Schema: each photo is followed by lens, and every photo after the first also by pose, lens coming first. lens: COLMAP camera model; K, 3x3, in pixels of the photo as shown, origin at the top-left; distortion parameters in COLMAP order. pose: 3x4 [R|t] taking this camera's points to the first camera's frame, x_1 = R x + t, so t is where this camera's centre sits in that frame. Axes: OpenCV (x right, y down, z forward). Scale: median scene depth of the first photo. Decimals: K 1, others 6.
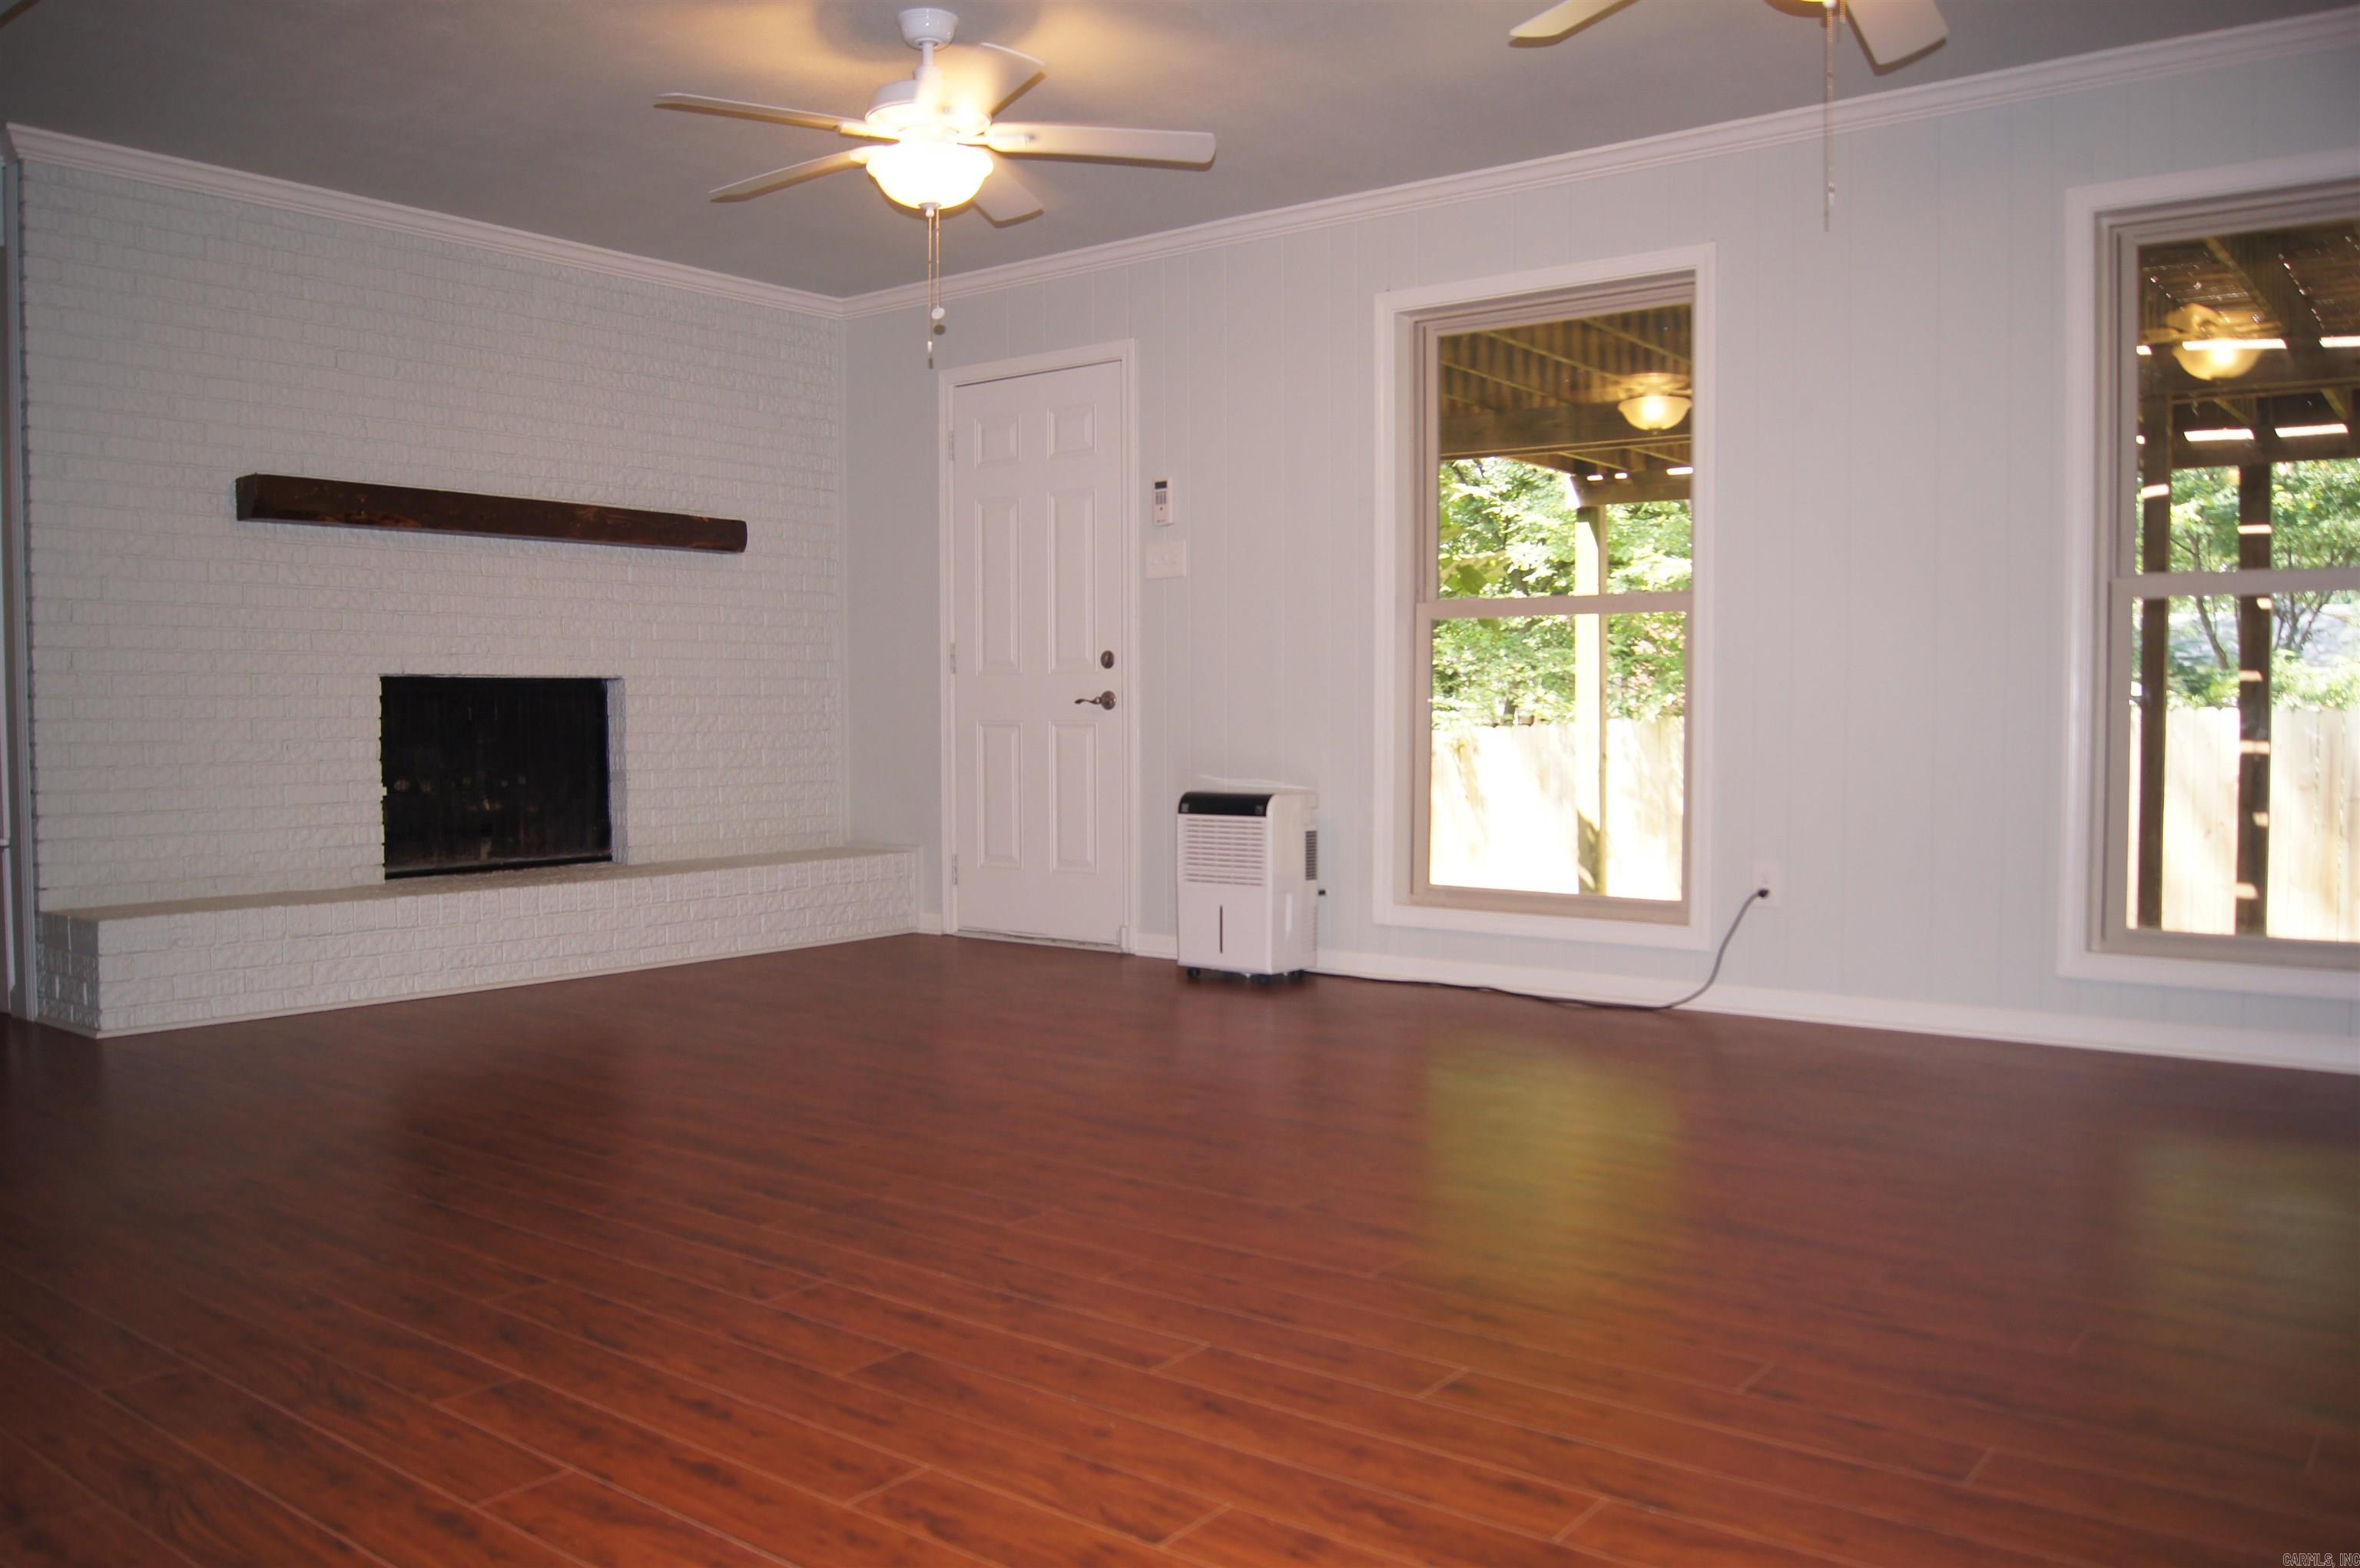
lens RADIAL K [[1840.1, 0, 1161.2], [0, 1840.1, 796.3], [0, 0, 1]] dist [-0.070545, 0.009478]
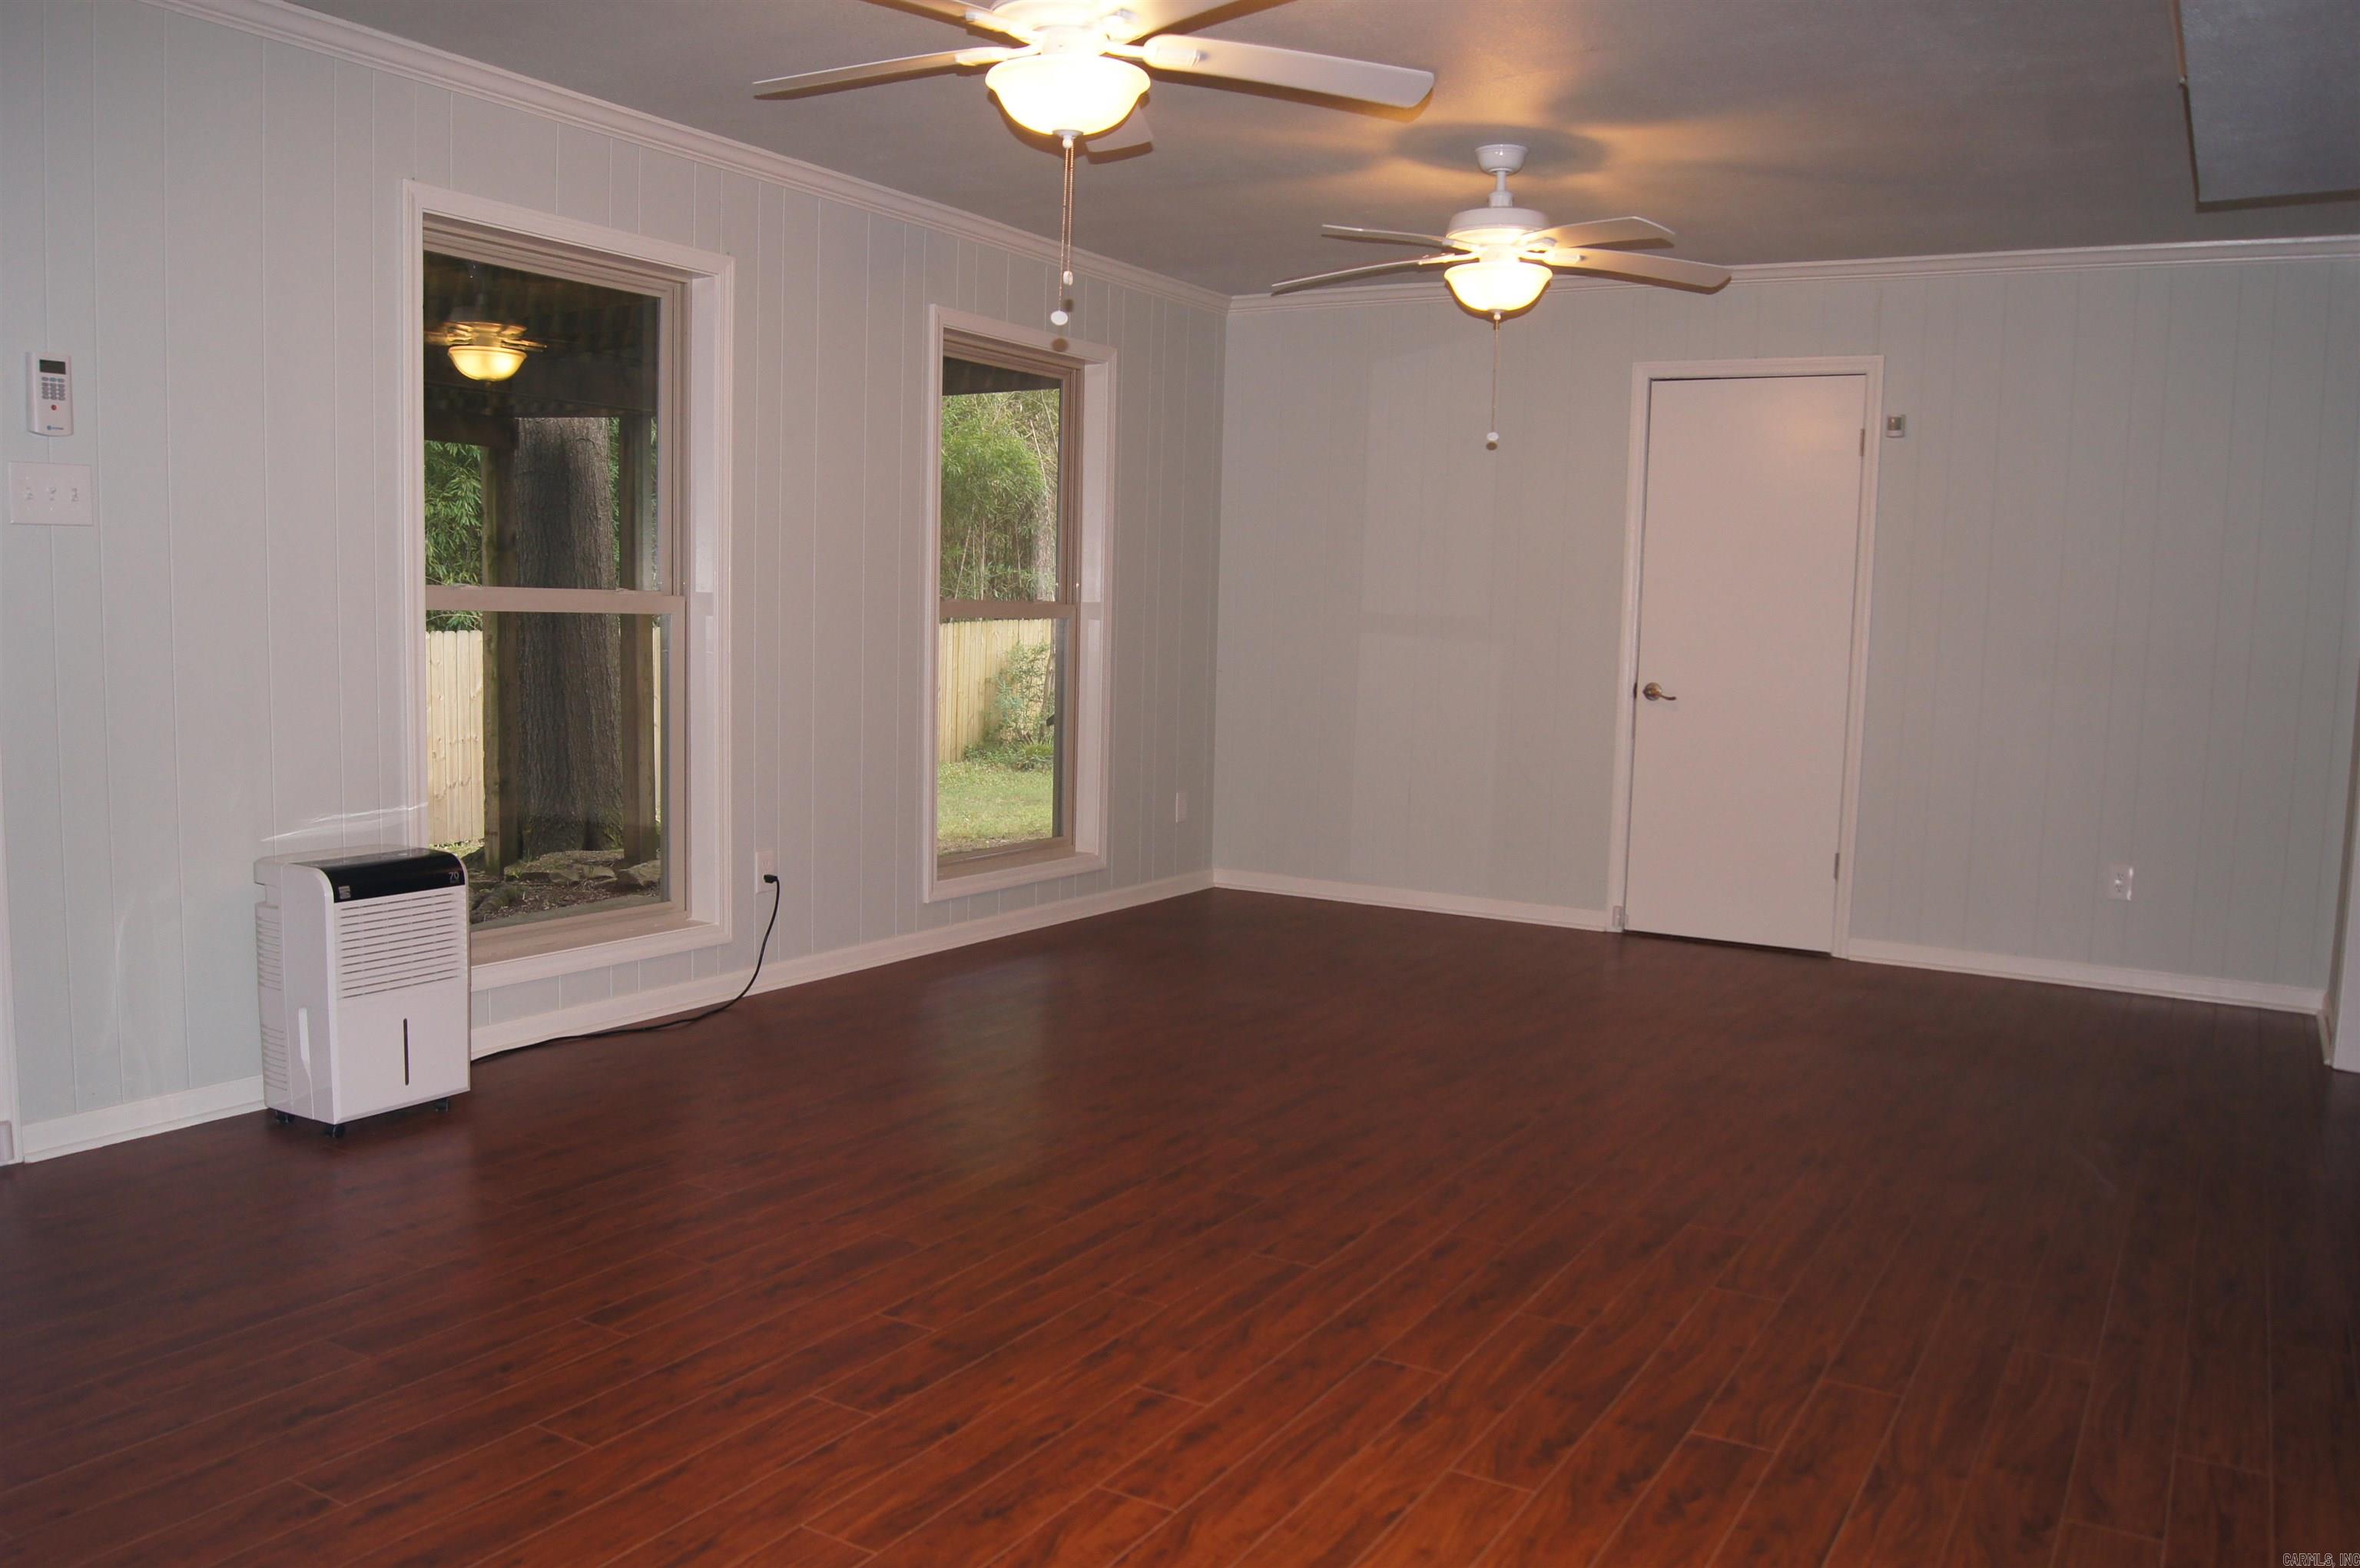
lens RADIAL K [[1840.1, 0, 1161.2], [0, 1840.1, 796.3], [0, 0, 1]] dist [-0.070545, 0.009478]
pose [[-0.118541, -0.100640, 0.987836, -0.689911], [0.019331, 0.994428, 0.103632, -0.093813], [-0.992761, 0.031380, -0.115935, 0.793944]]
